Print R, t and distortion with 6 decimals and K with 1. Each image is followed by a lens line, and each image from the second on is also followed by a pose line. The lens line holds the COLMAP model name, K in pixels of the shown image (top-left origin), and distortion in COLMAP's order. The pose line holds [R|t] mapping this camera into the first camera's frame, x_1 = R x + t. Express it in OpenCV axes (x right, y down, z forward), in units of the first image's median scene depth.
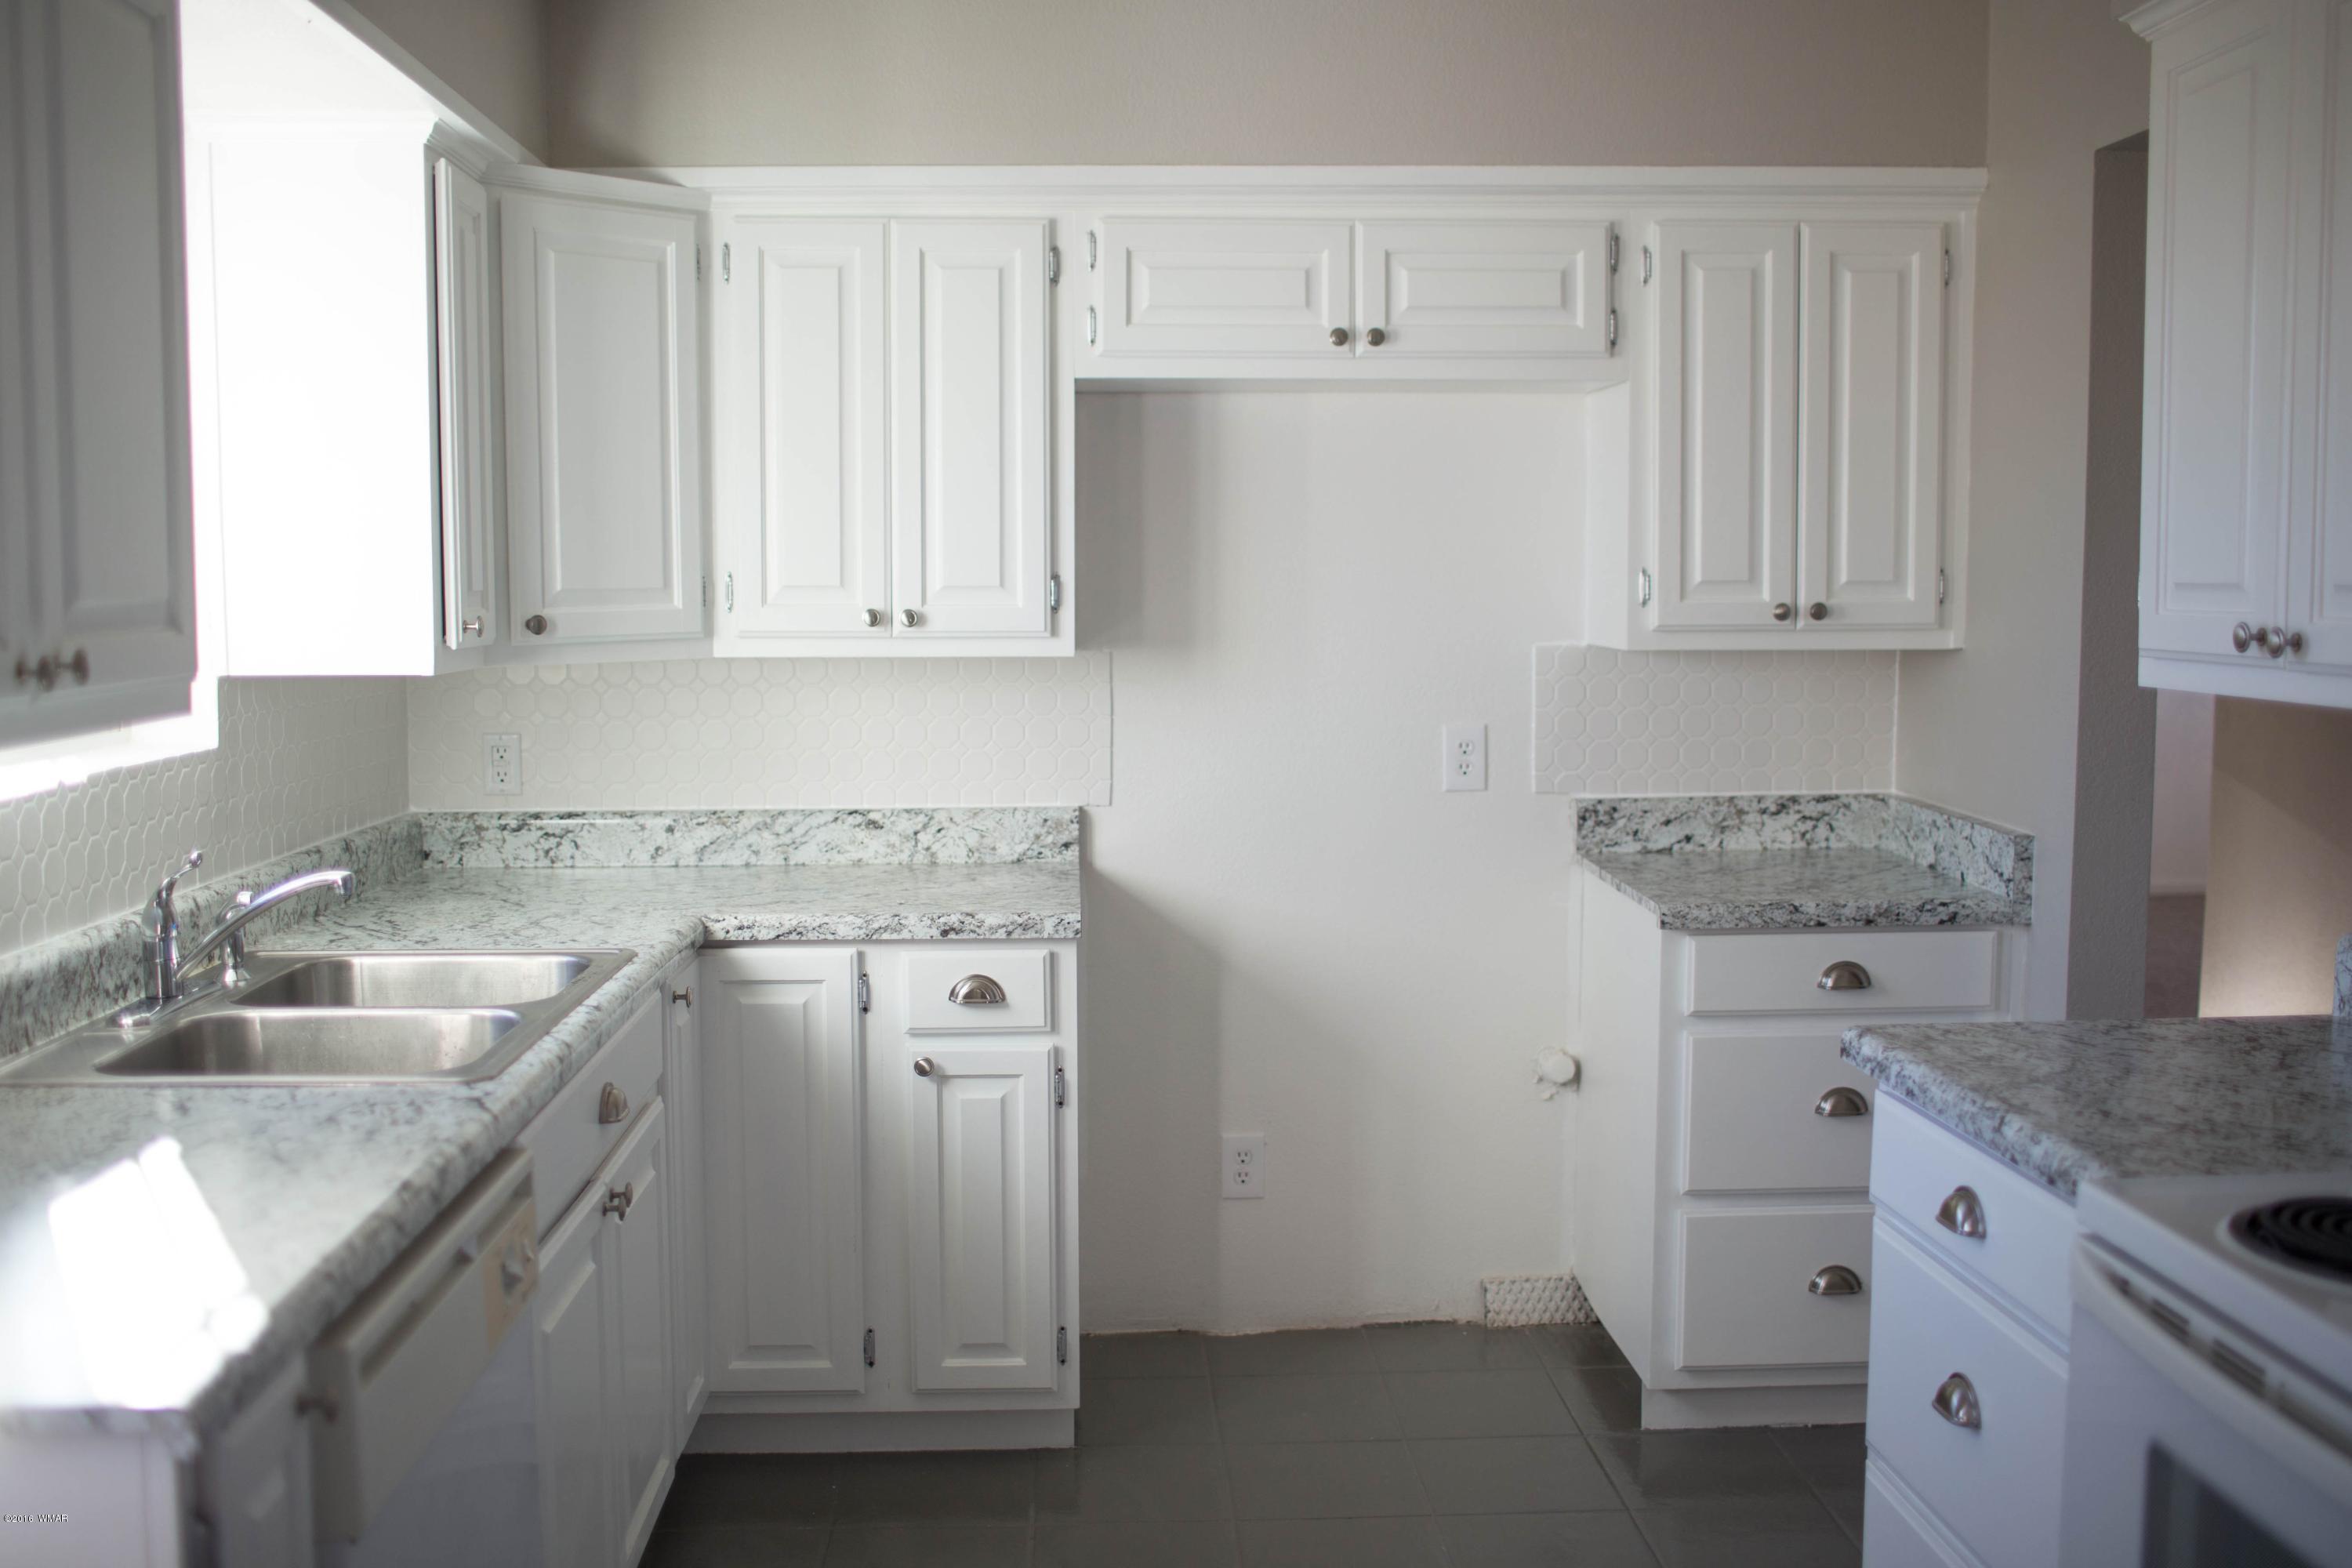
lens RADIAL K [[2251.6, 0, 1177.6], [0, 2251.6, 781.3], [0, 0, 1]] dist [-0.056134, 0.000000]
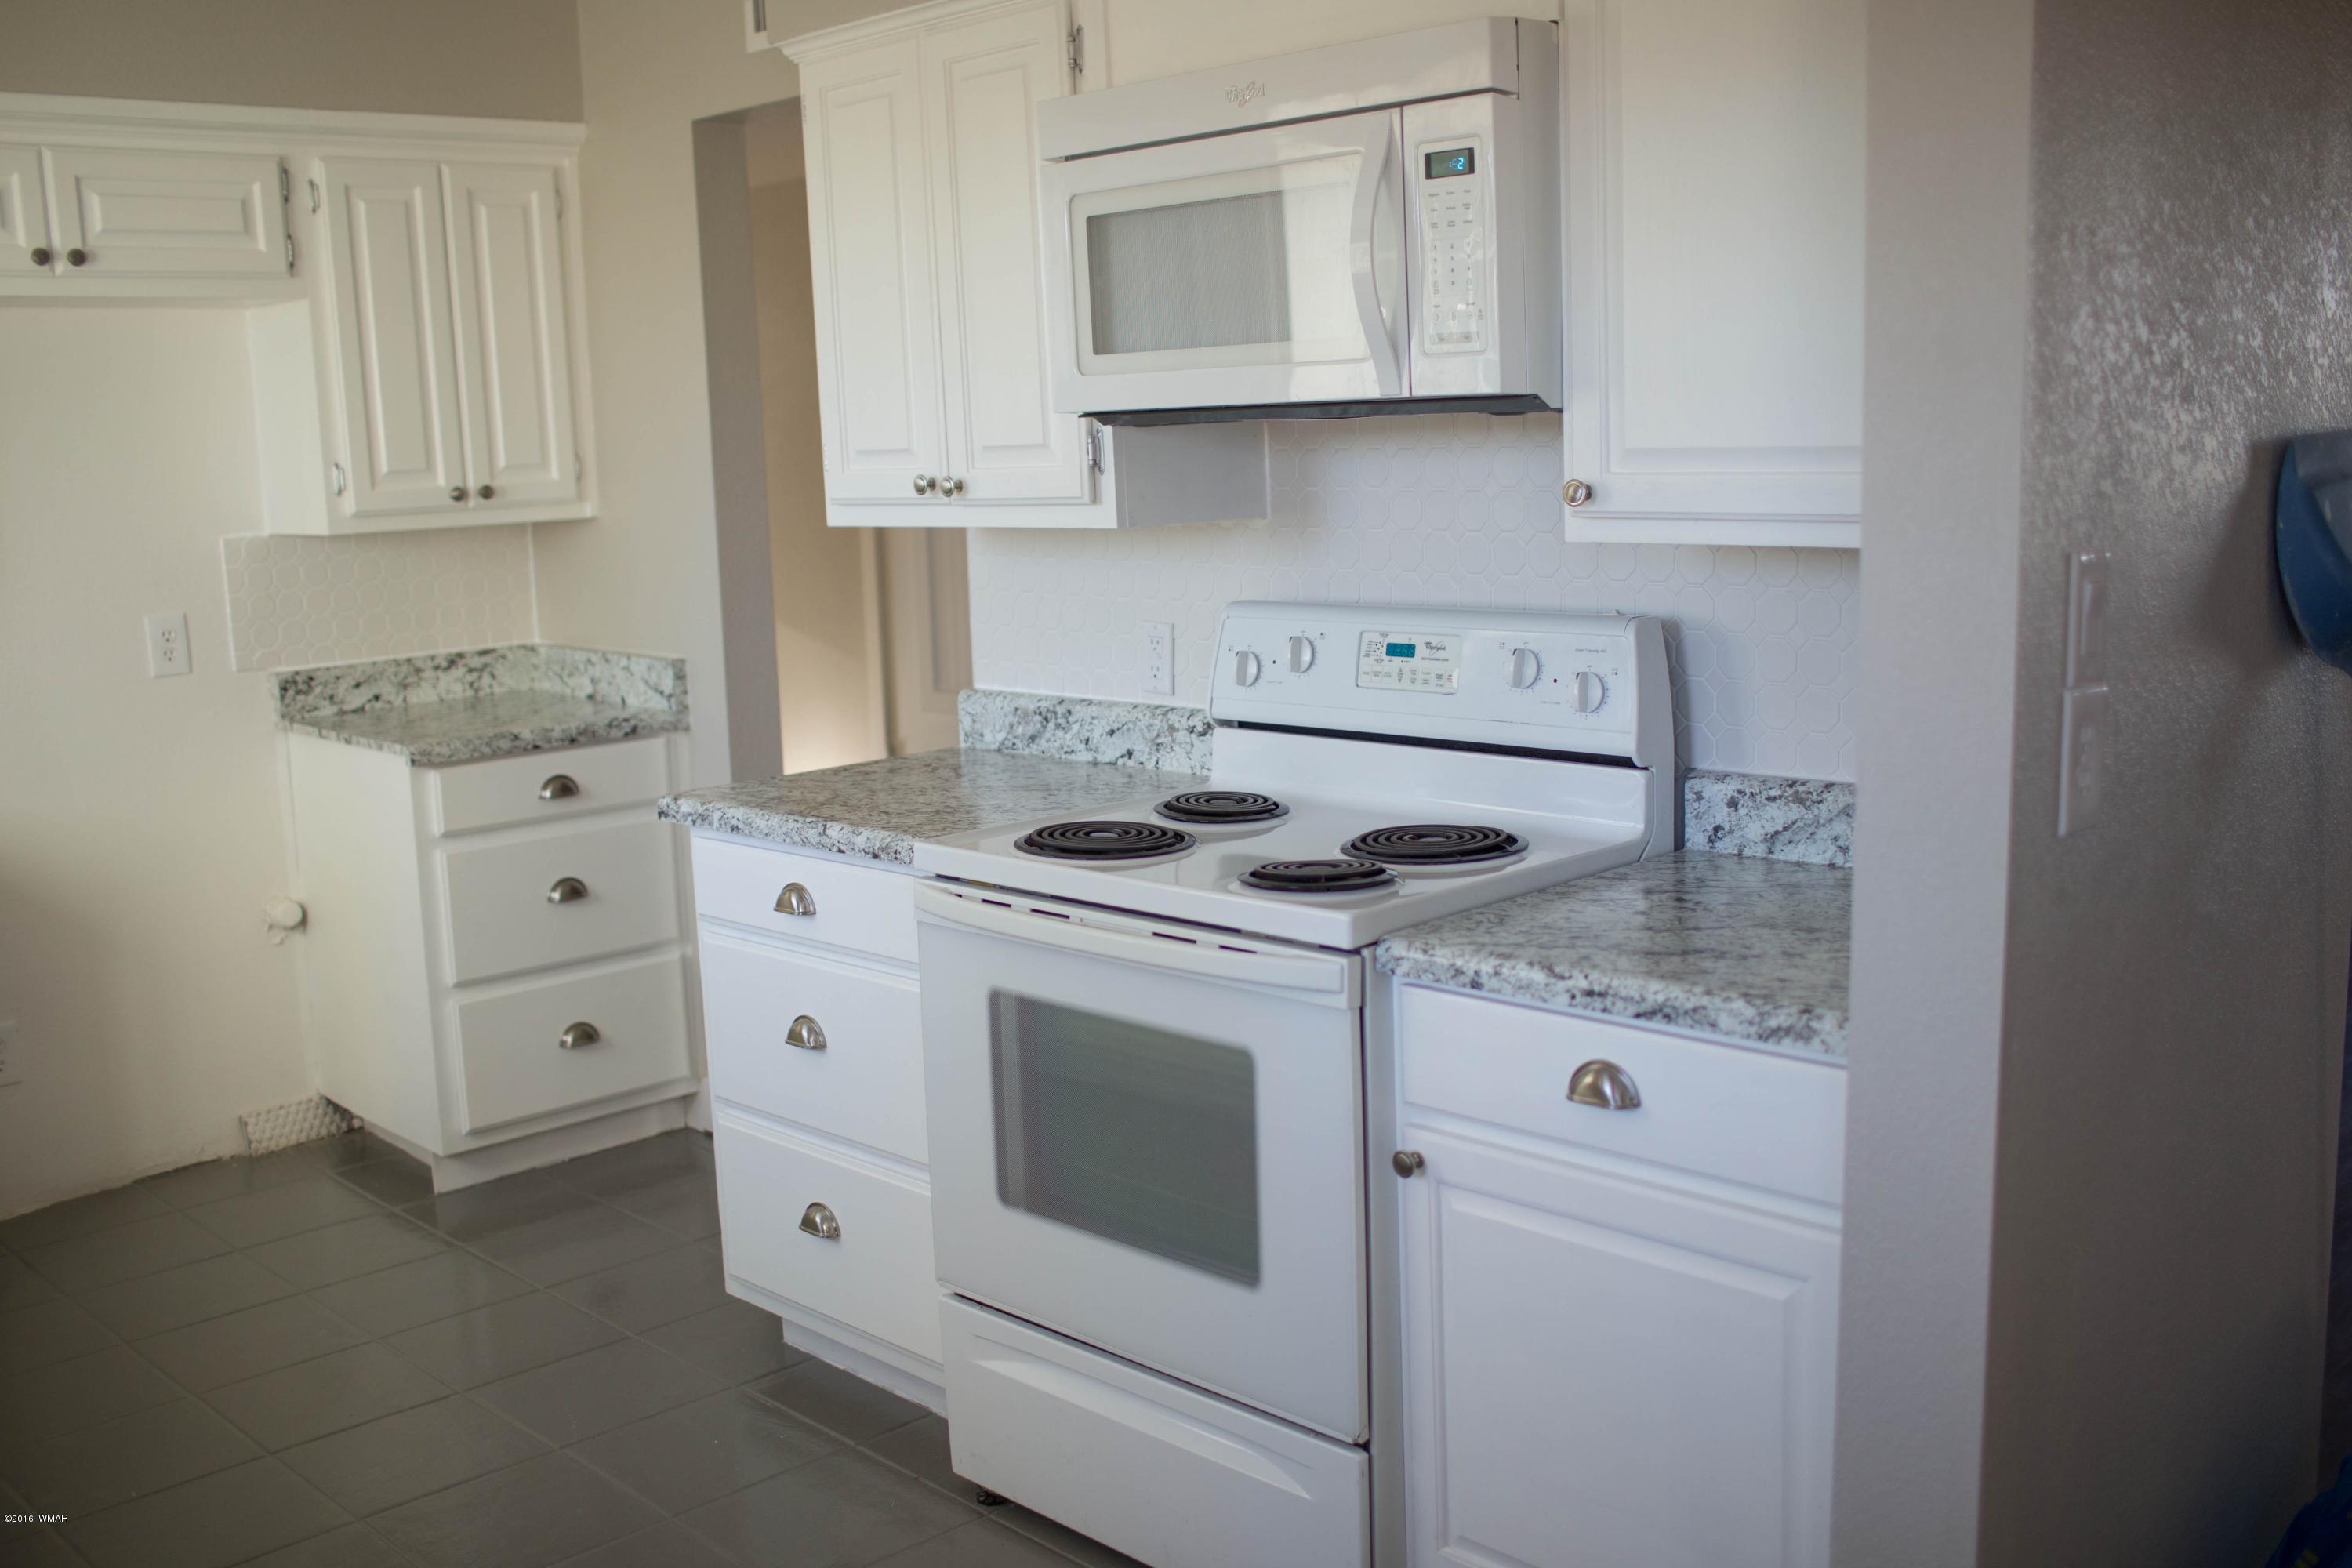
lens RADIAL K [[2251.6, 0, 1175.3], [0, 2251.6, 778.4], [0, 0, 1]] dist [-0.056134, 0.000000]
pose [[0.755632, -0.125876, 0.642788, -0.226476], [0.095590, 0.992046, 0.081899, 0.013281], [-0.647984, -0.000442, 0.761654, -0.149457]]
